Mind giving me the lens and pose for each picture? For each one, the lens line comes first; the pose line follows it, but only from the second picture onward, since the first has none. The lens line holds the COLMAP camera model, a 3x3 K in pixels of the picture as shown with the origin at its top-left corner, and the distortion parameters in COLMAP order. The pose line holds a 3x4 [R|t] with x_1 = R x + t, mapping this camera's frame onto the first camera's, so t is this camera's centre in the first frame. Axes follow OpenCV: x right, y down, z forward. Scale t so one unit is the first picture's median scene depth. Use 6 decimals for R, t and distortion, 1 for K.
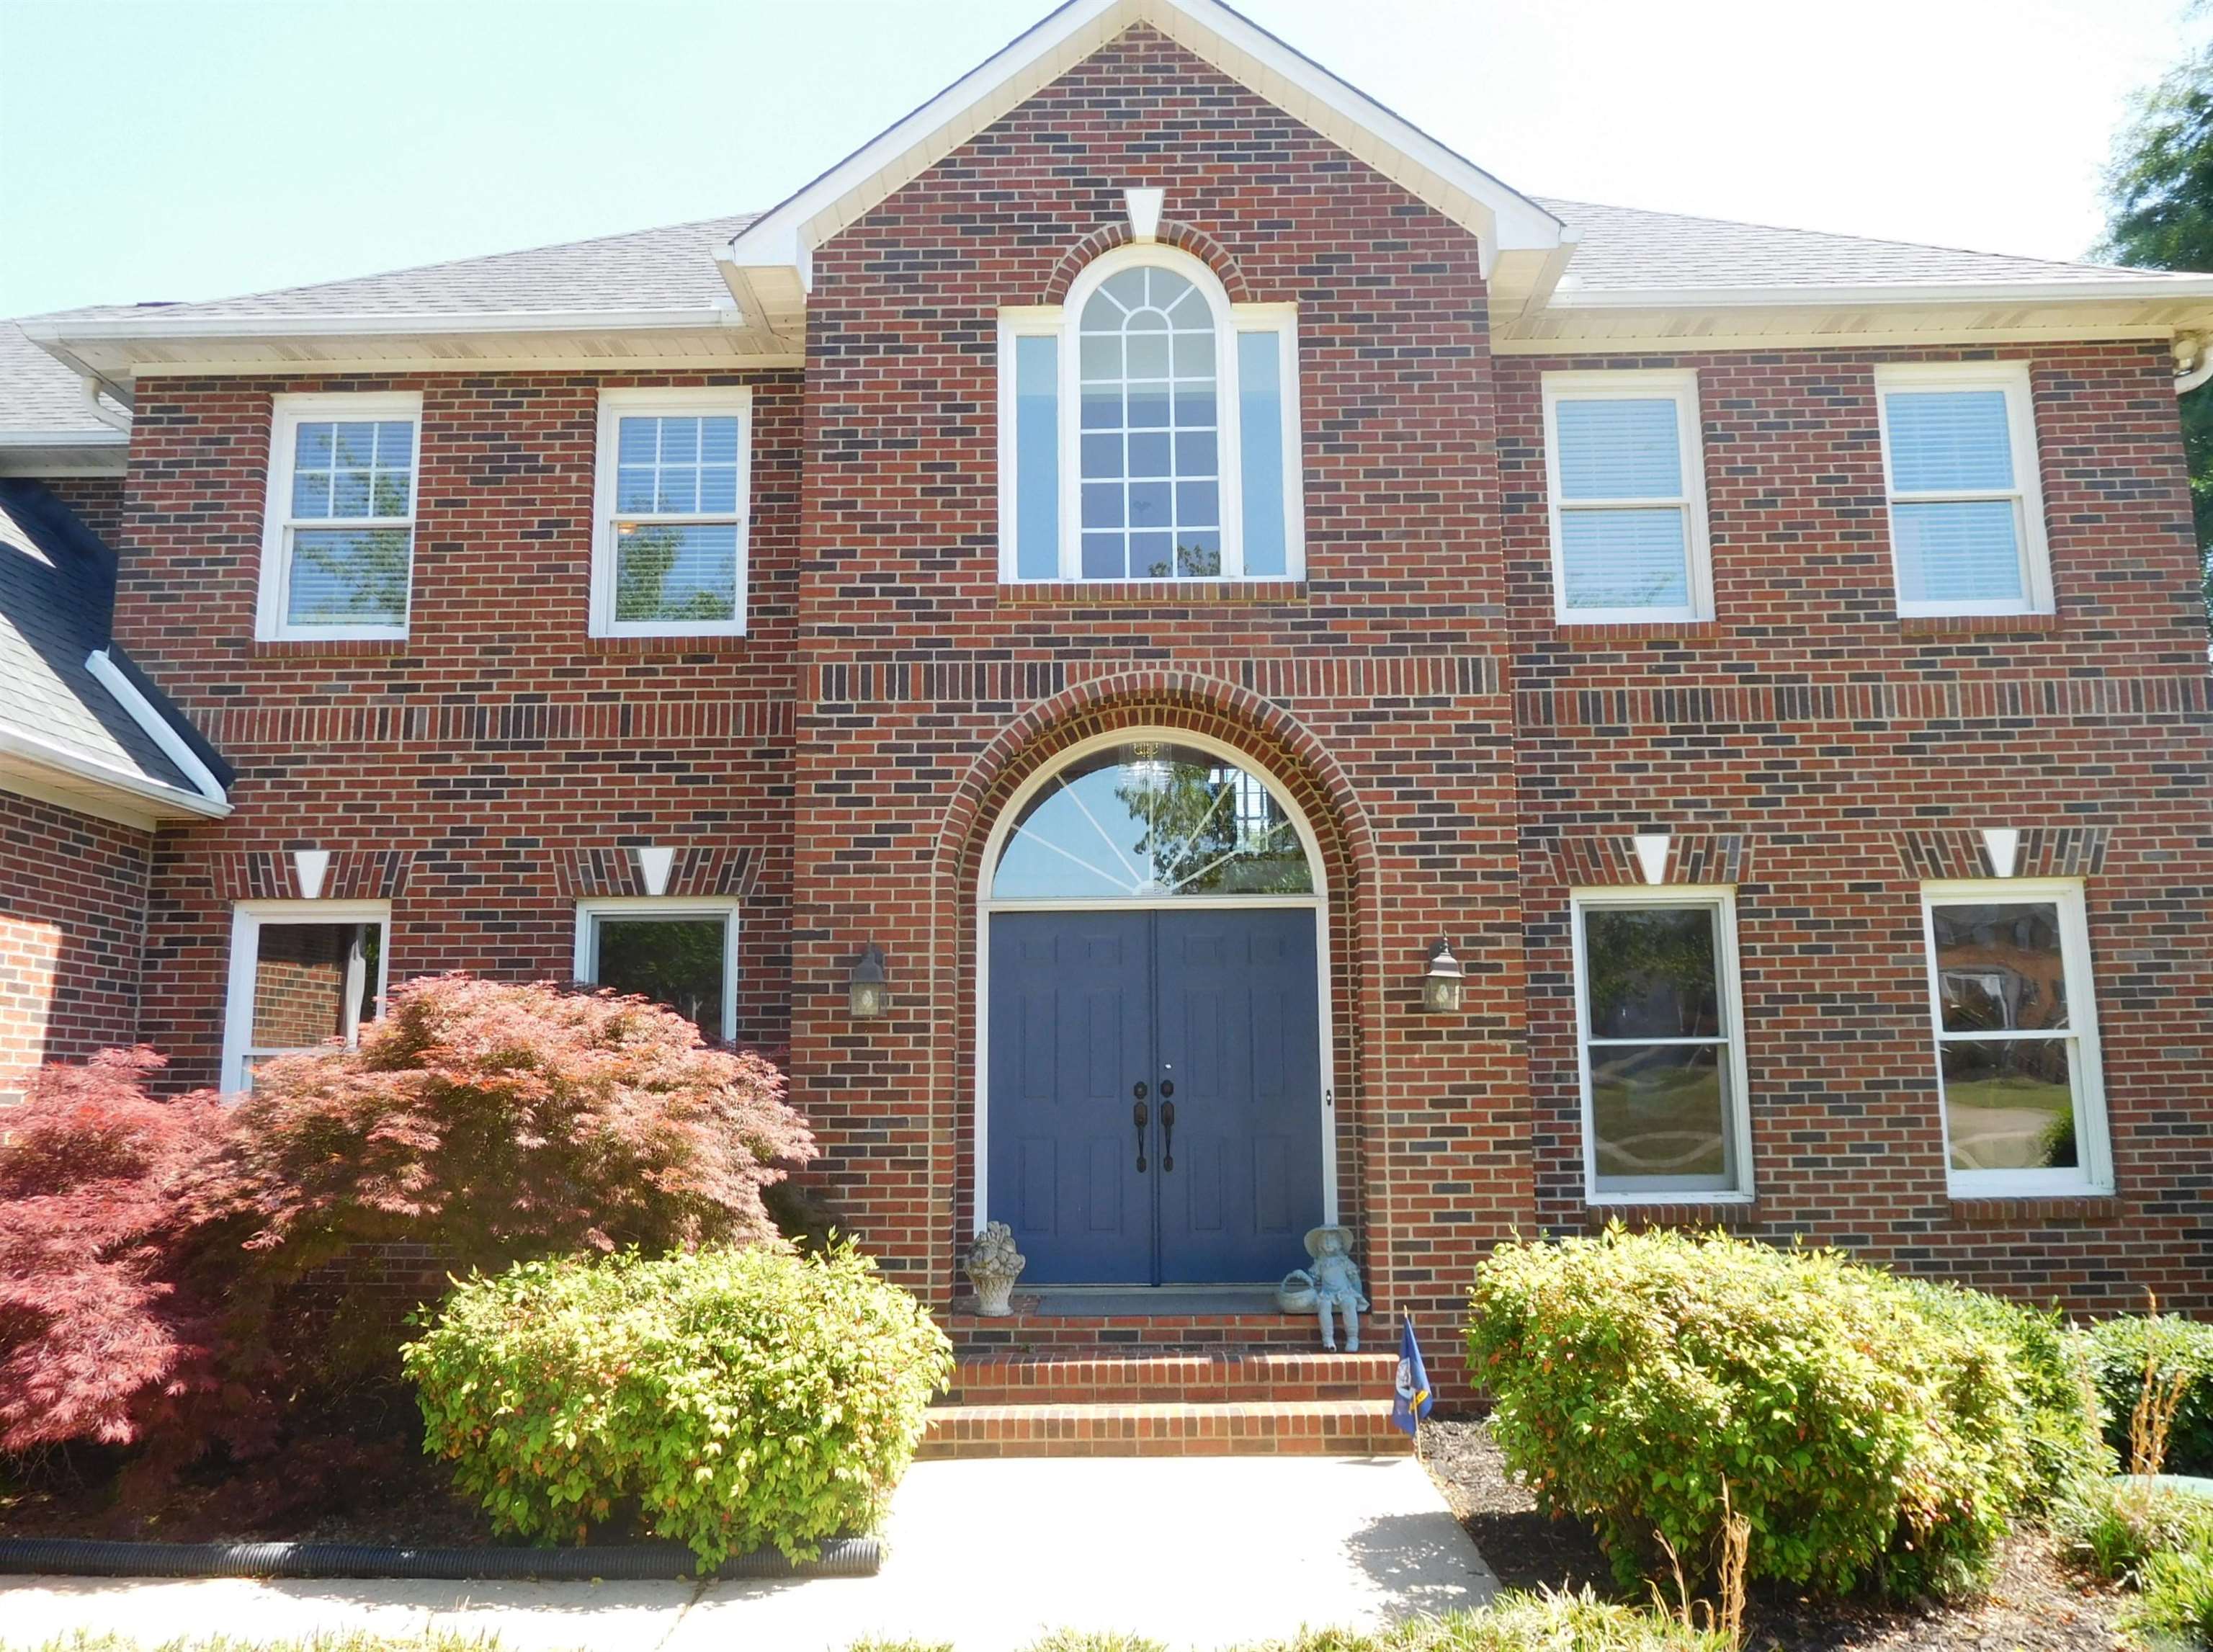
lens RADIAL K [[1655.2, 0, 1090.3], [0, 1655.2, 833.1], [0, 0, 1]] dist [-0.028626, 0.025029]
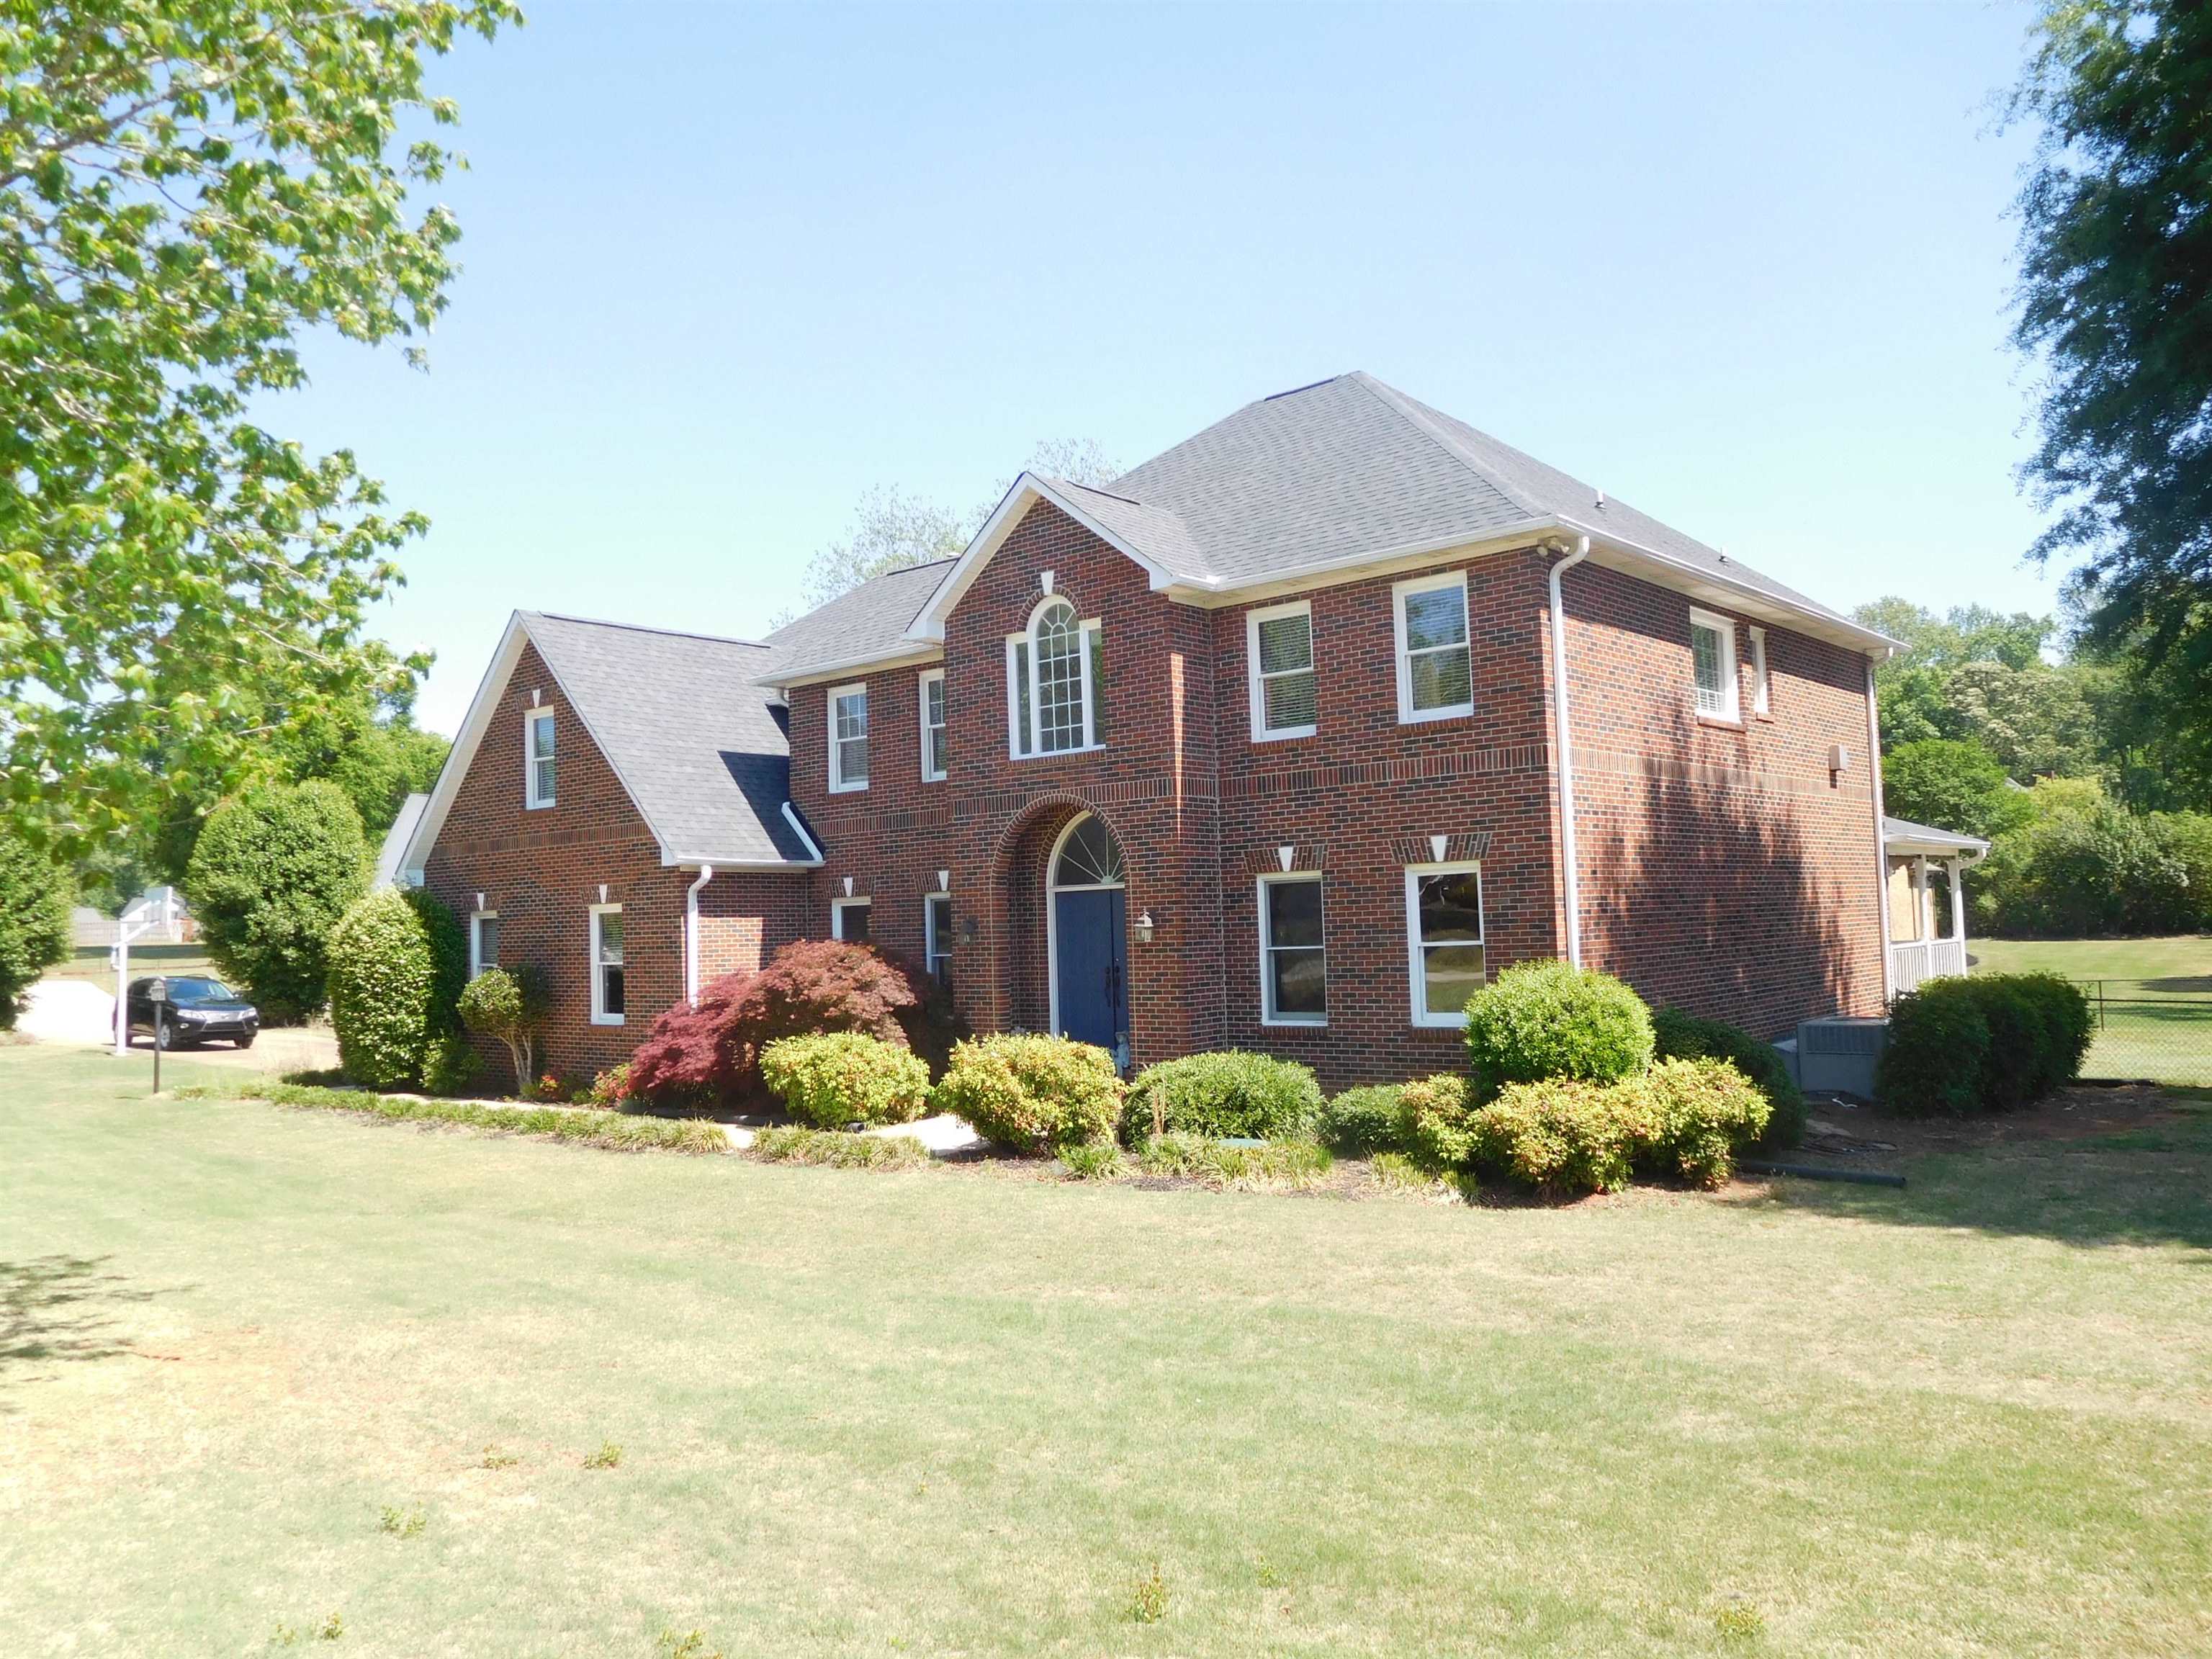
lens RADIAL K [[1654.4, 0, 1120.4], [0, 1654.4, 825.0], [0, 0, 1]] dist [-0.028626, 0.025029]
pose [[0.775966, -0.055771, -0.628305, 1.481022], [0.124807, 0.989966, 0.066264, -0.188589], [0.618305, -0.129835, 0.775140, -0.704524]]
